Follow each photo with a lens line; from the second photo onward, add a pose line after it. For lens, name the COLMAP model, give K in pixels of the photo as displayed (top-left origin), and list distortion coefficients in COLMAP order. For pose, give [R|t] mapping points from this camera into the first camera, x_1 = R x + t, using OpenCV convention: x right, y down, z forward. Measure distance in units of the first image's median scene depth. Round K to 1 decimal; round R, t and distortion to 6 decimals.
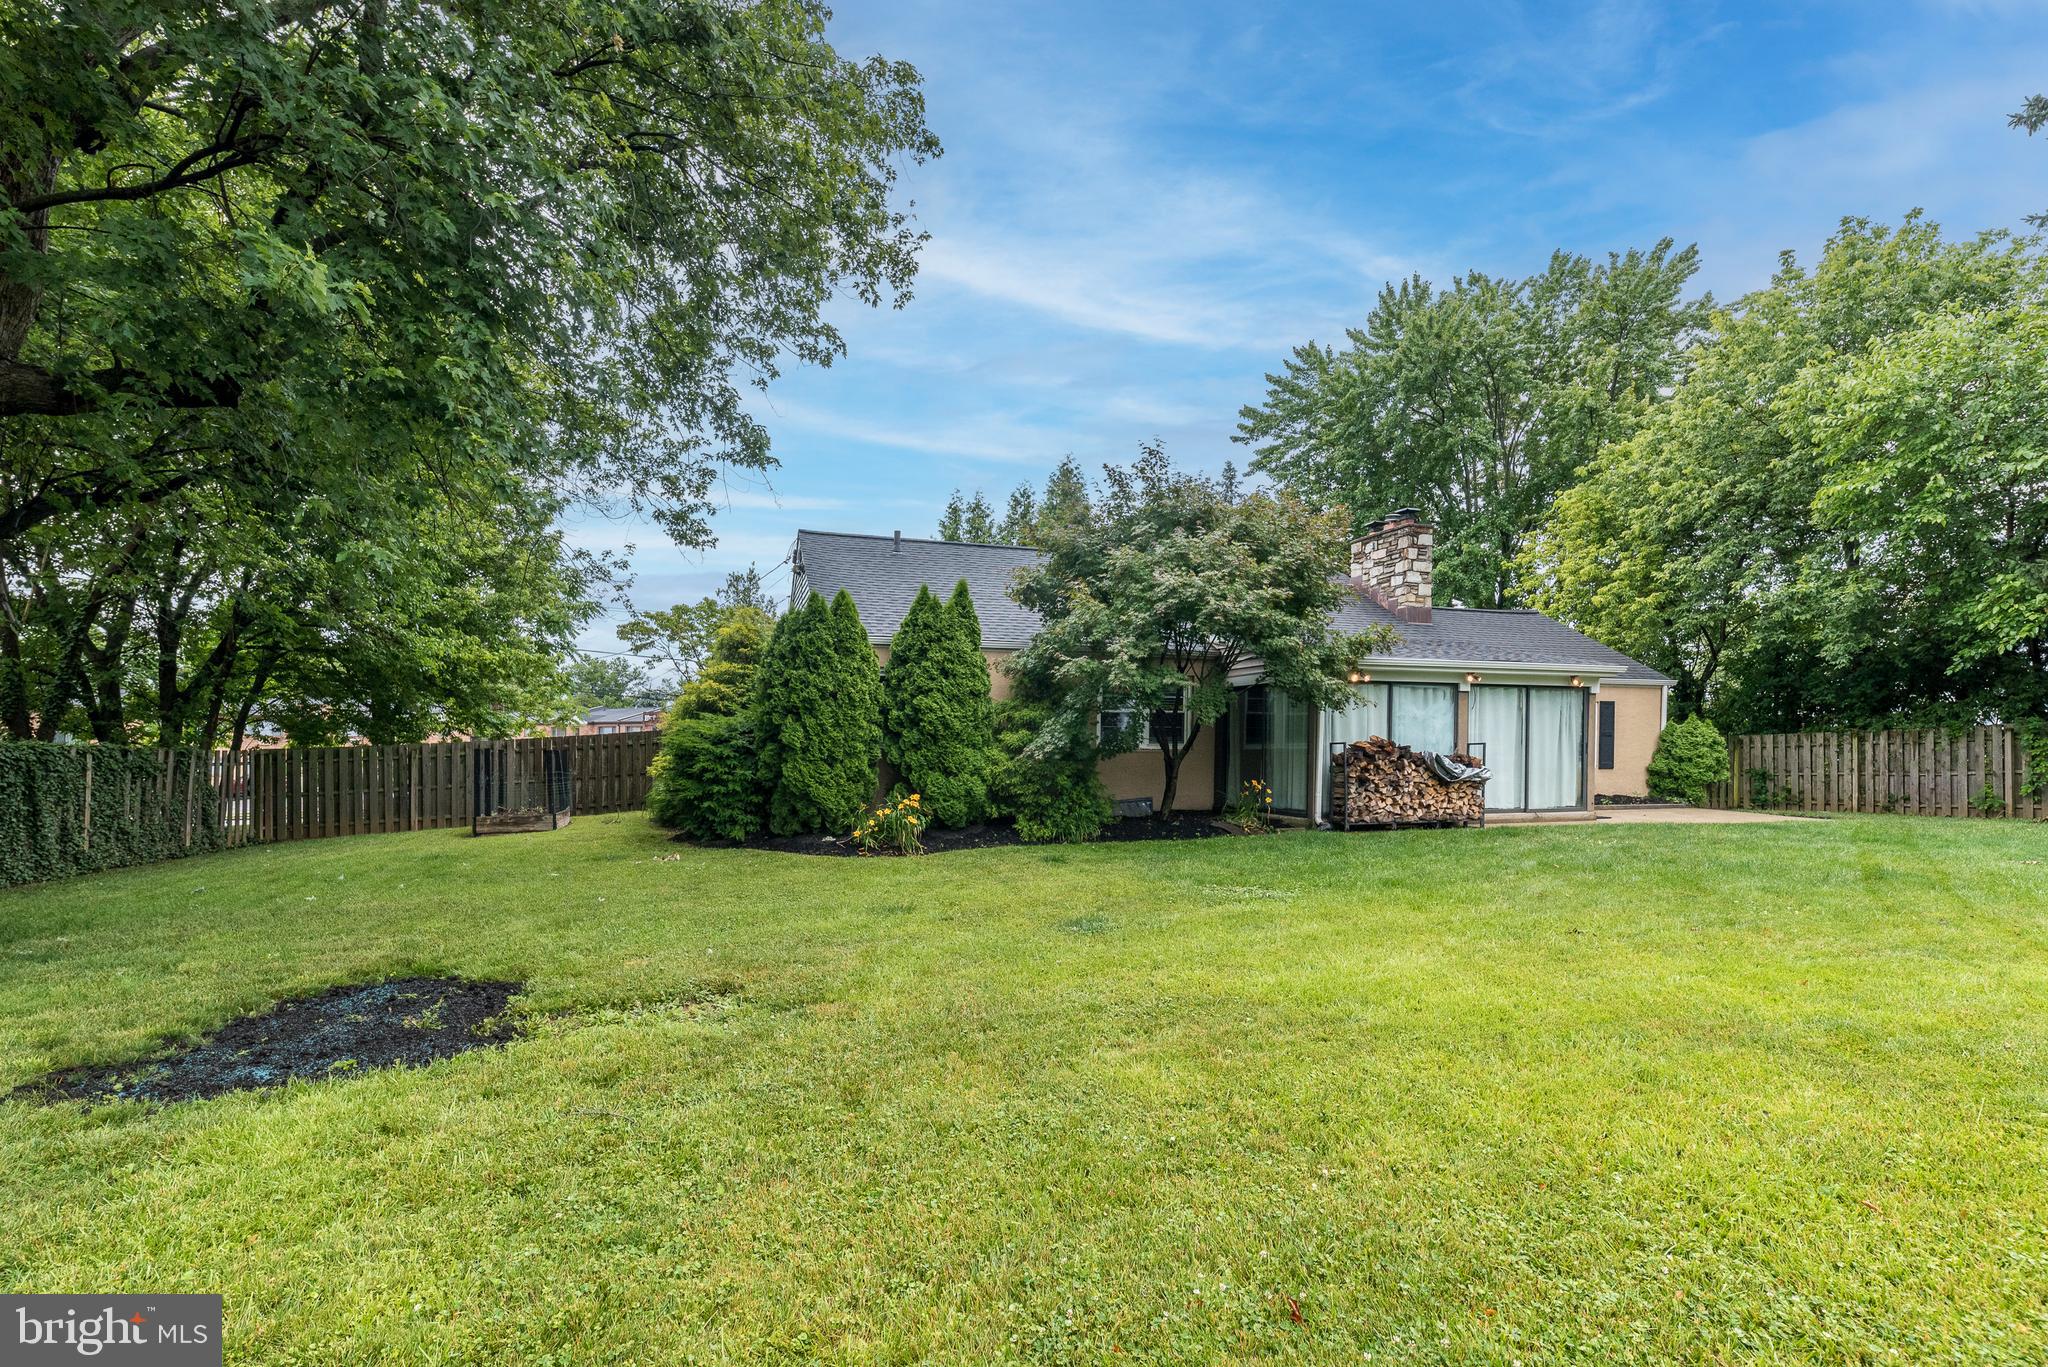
lens RADIAL K [[894.4, 0, 1008.0], [0, 894.4, 685.7], [0, 0, 1]] dist [0.004217, 0.000476]
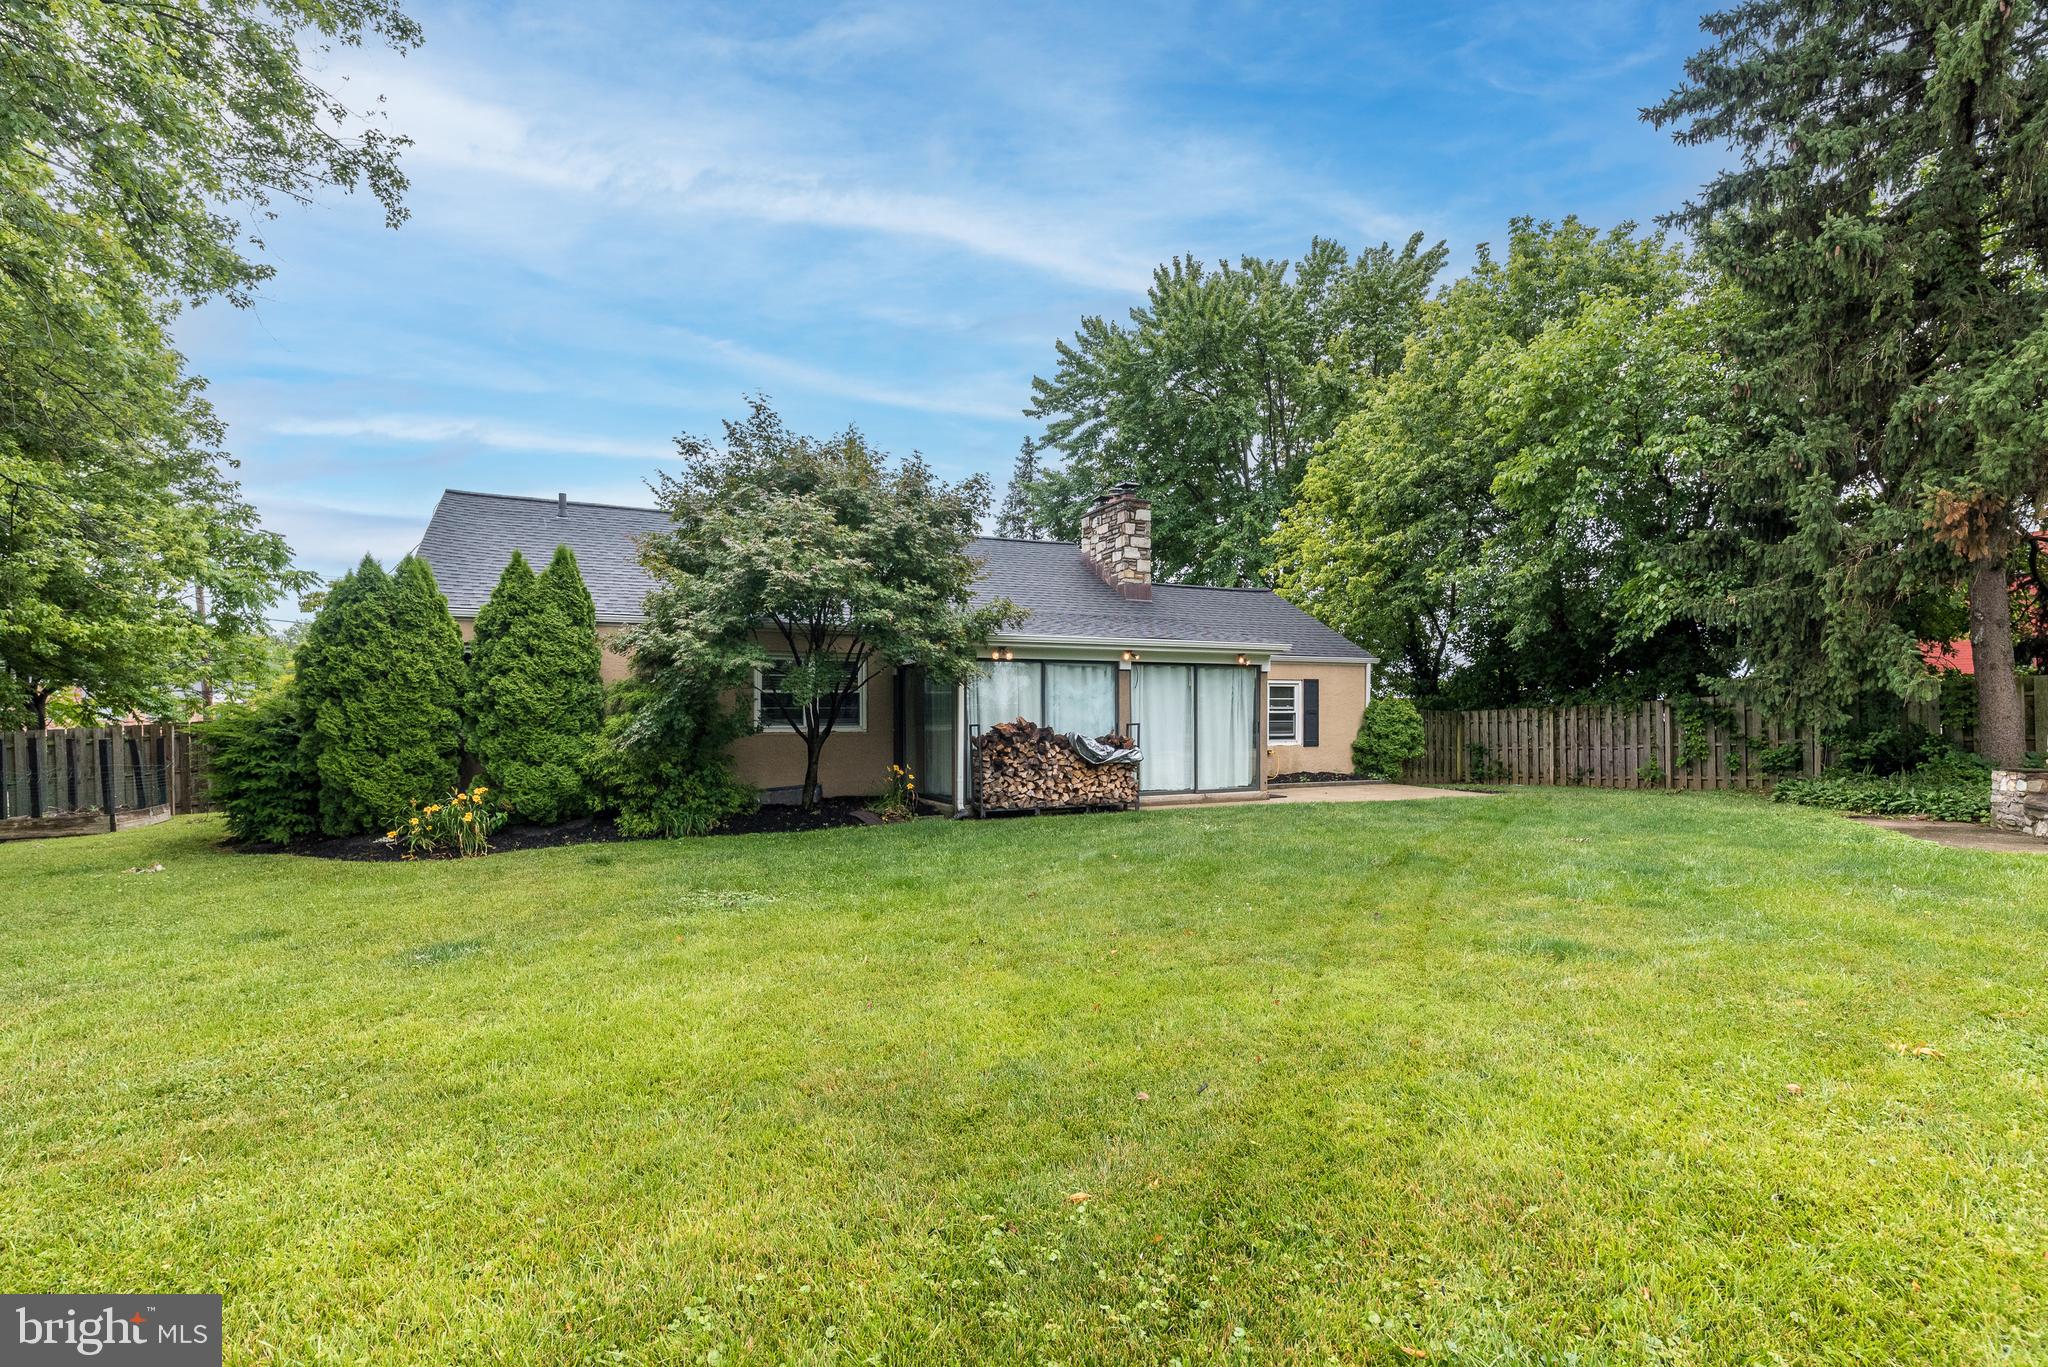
lens RADIAL K [[893.9, 0, 1015.5], [0, 893.9, 658.8], [0, 0, 1]] dist [0.001035, 0.000662]
pose [[0.992884, 0.000747, 0.119084, 0.262488], [-0.000336, 0.999994, -0.003472, -0.002100], [-0.119086, 0.003407, 0.992878, 0.052278]]
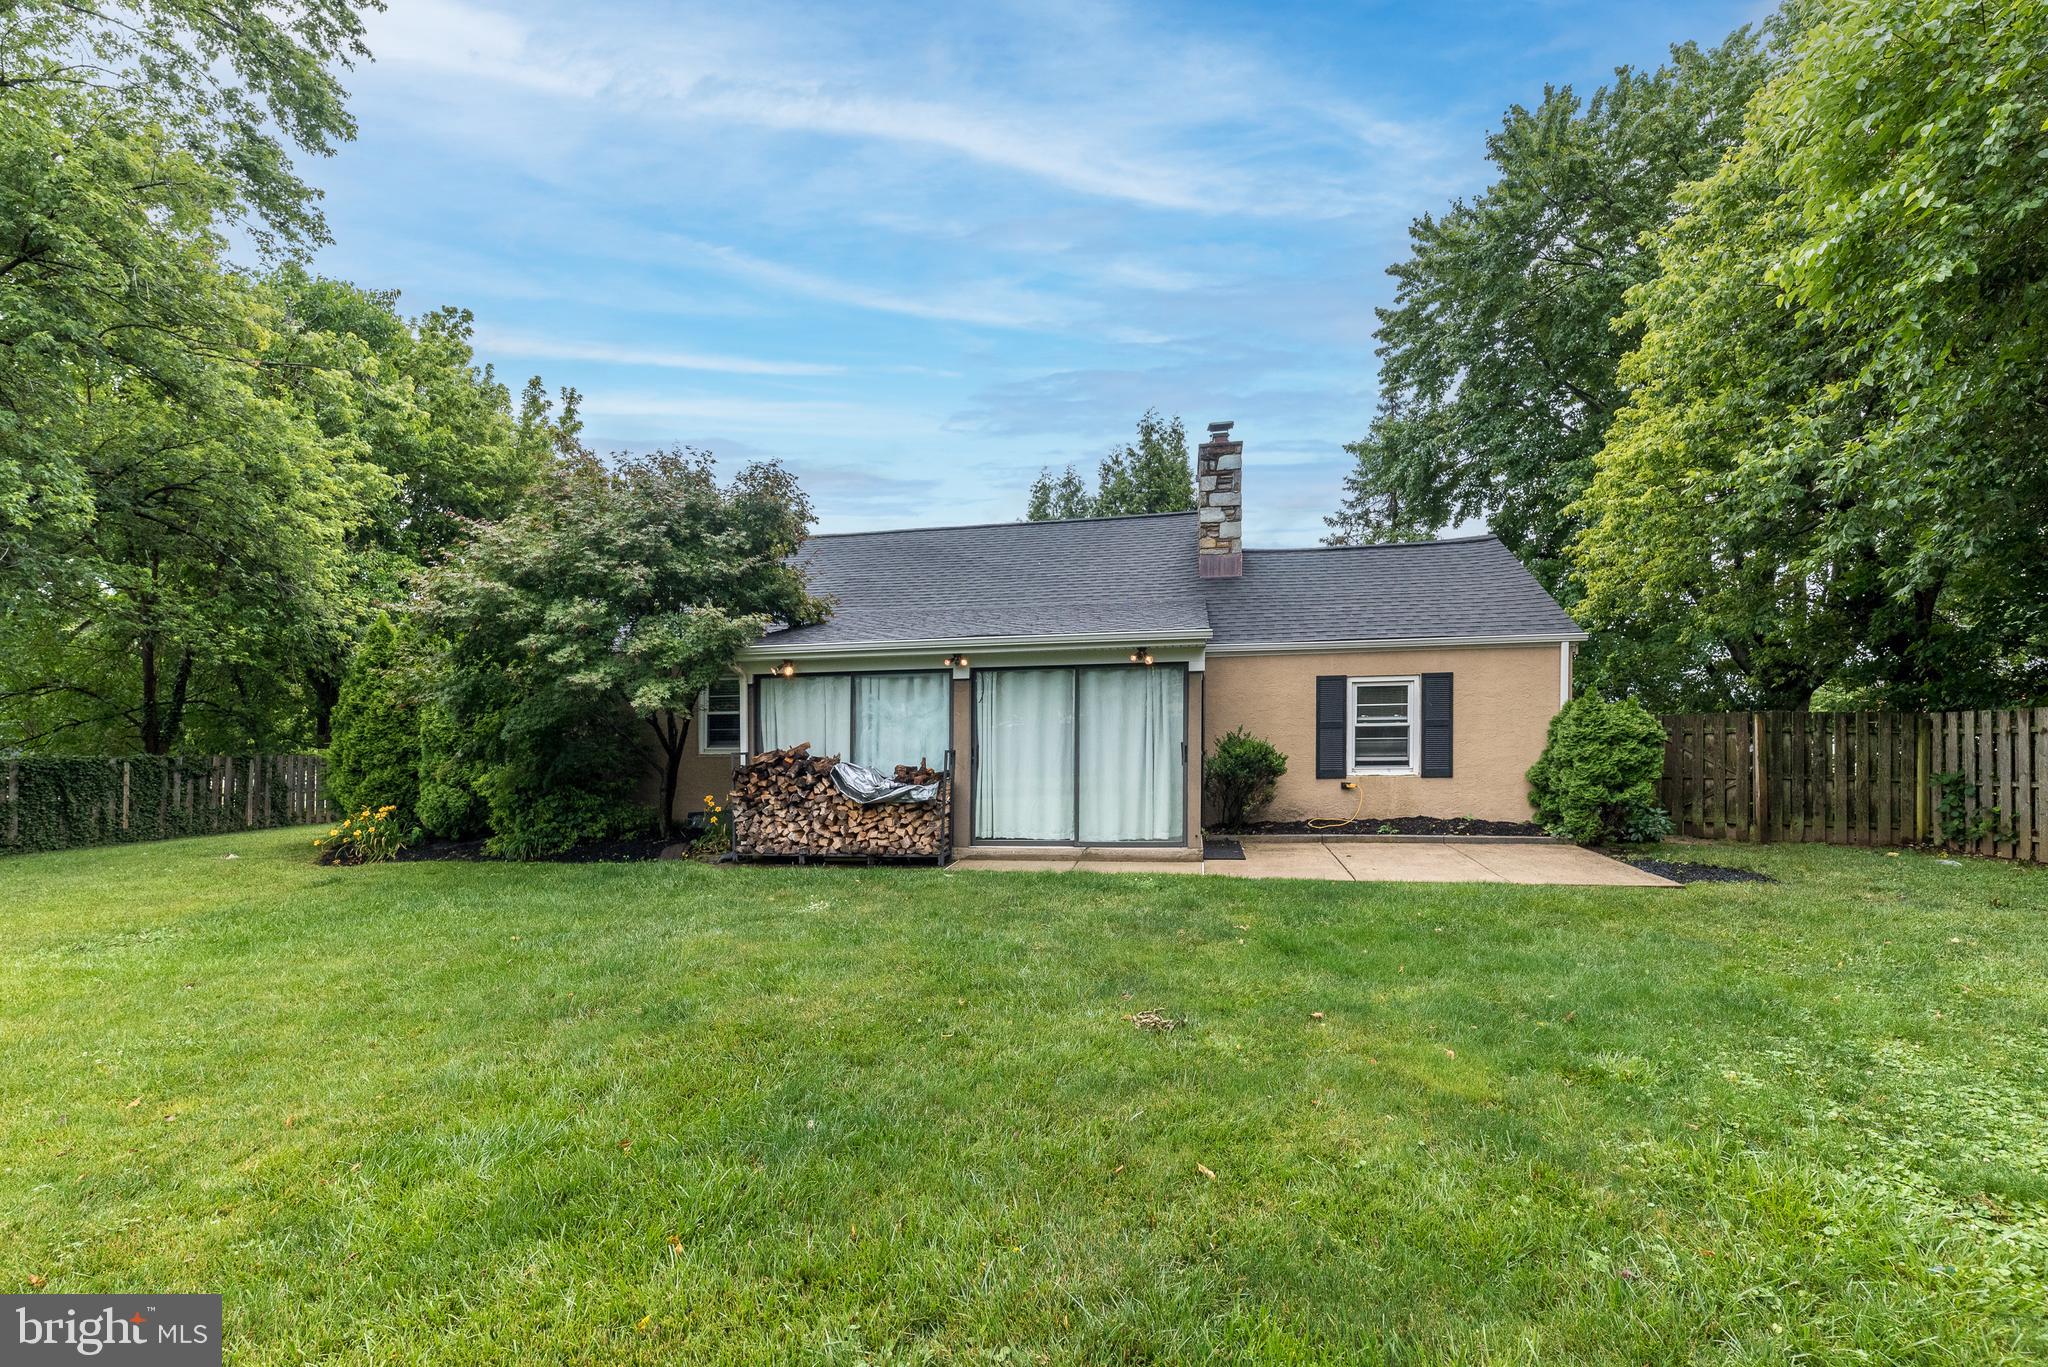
lens RADIAL K [[902.3, 0, 1205.6], [0, 902.3, 644.4], [0, 0, 1]] dist [0.004563, 0.000374]
pose [[0.882598, -0.055217, -0.466875, 0.992556], [0.049679, 0.998473, -0.024175, 0.005524], [0.467497, -0.001857, 0.883993, 0.415899]]
